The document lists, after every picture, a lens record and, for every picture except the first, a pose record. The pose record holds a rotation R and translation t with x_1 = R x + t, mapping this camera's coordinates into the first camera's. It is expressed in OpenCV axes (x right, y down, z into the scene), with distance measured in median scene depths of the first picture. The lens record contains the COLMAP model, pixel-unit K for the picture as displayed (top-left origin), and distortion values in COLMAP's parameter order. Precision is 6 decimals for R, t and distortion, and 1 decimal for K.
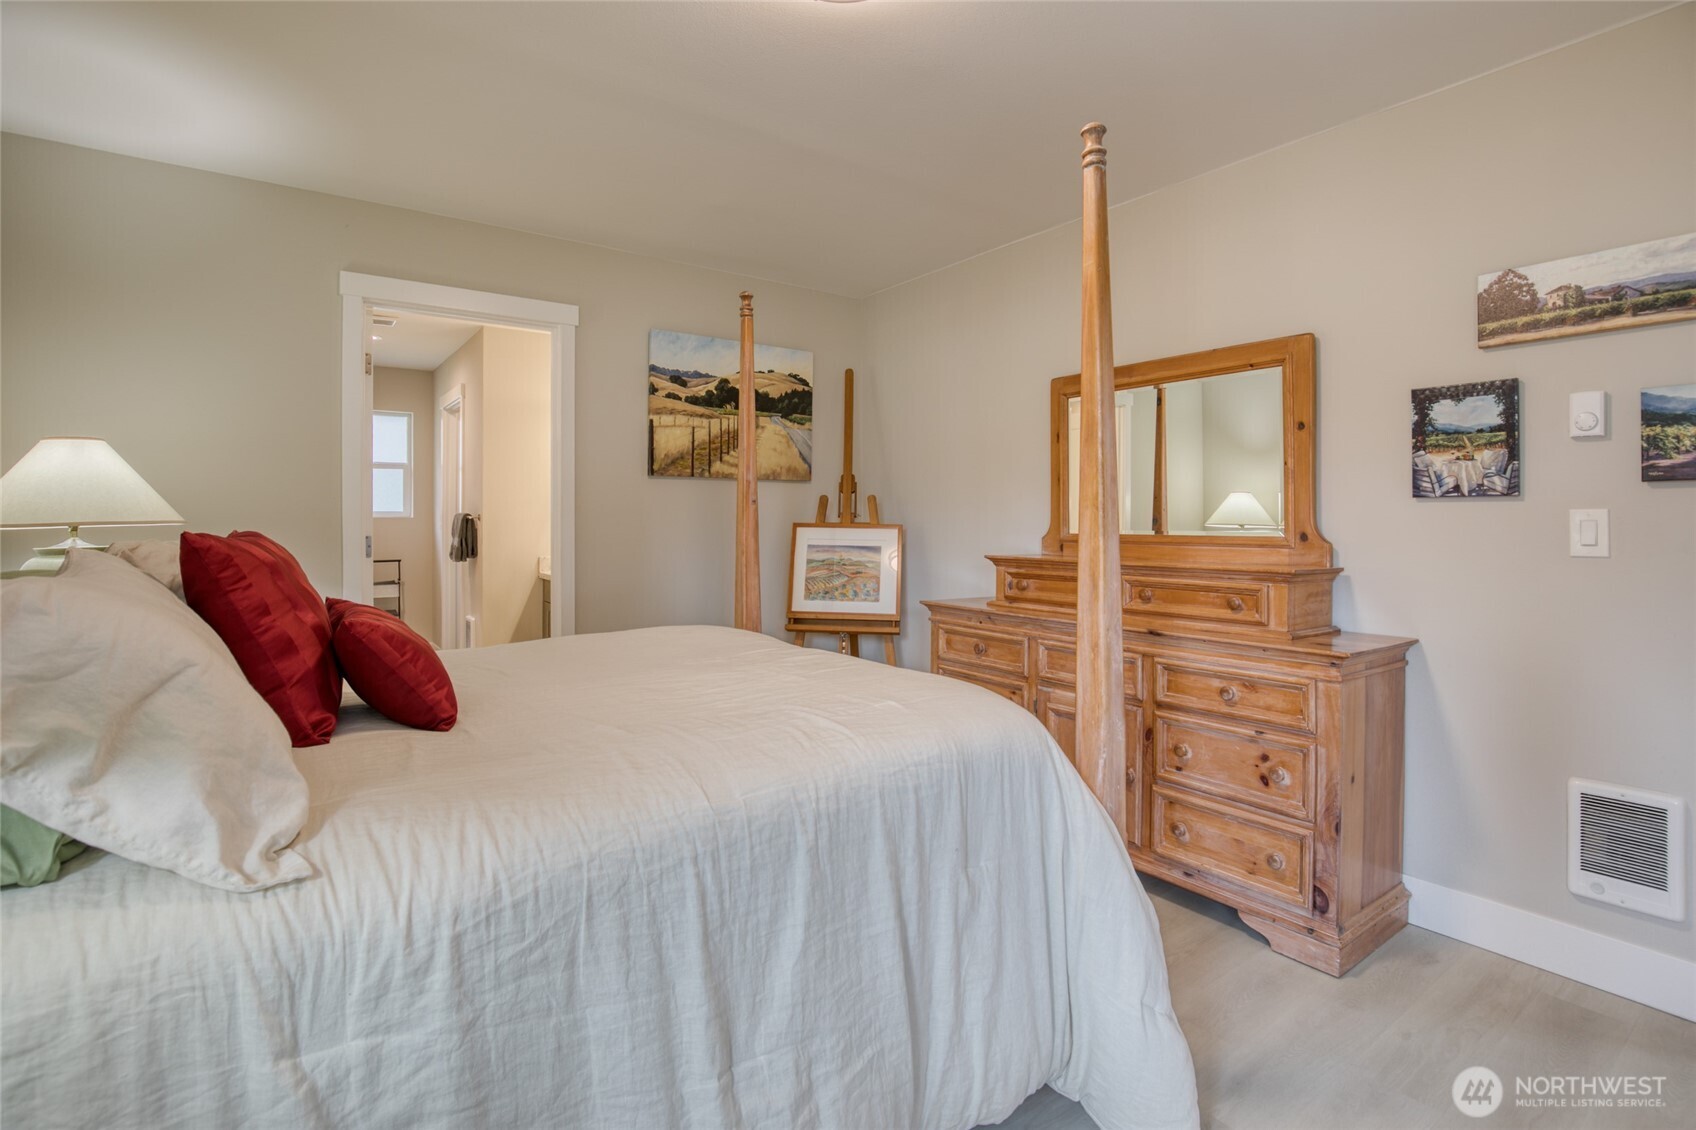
lens RADIAL K [[784.0, 0, 875.4], [0, 784.0, 515.8], [0, 0, 1]] dist [-0.031274, 0.005592]
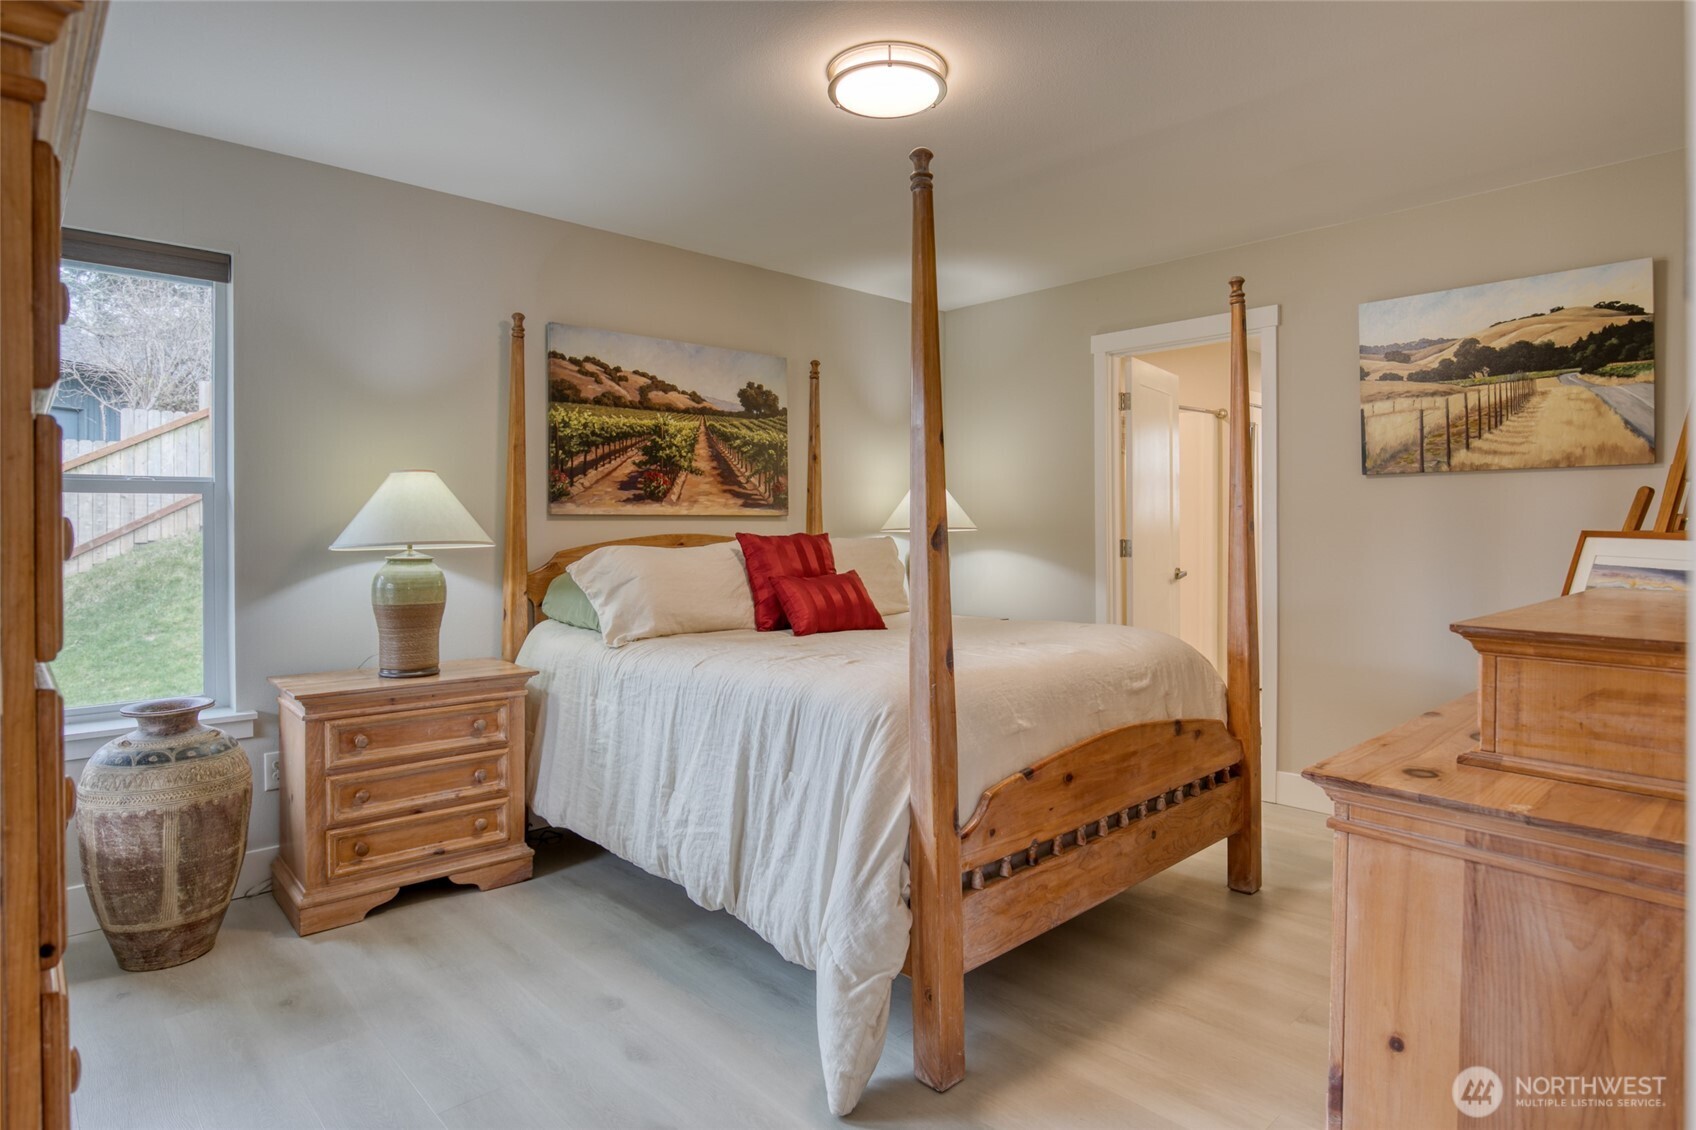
lens RADIAL K [[961.6, 0, 884.8], [0, 961.6, 527.9], [0, 0, 1]] dist [-0.015787, -0.000294]
pose [[0.133913, -0.001677, -0.990992, 0.645793], [0.006179, 0.999981, -0.000857, 0.003674], [0.990974, -0.006009, 0.133921, 0.322014]]
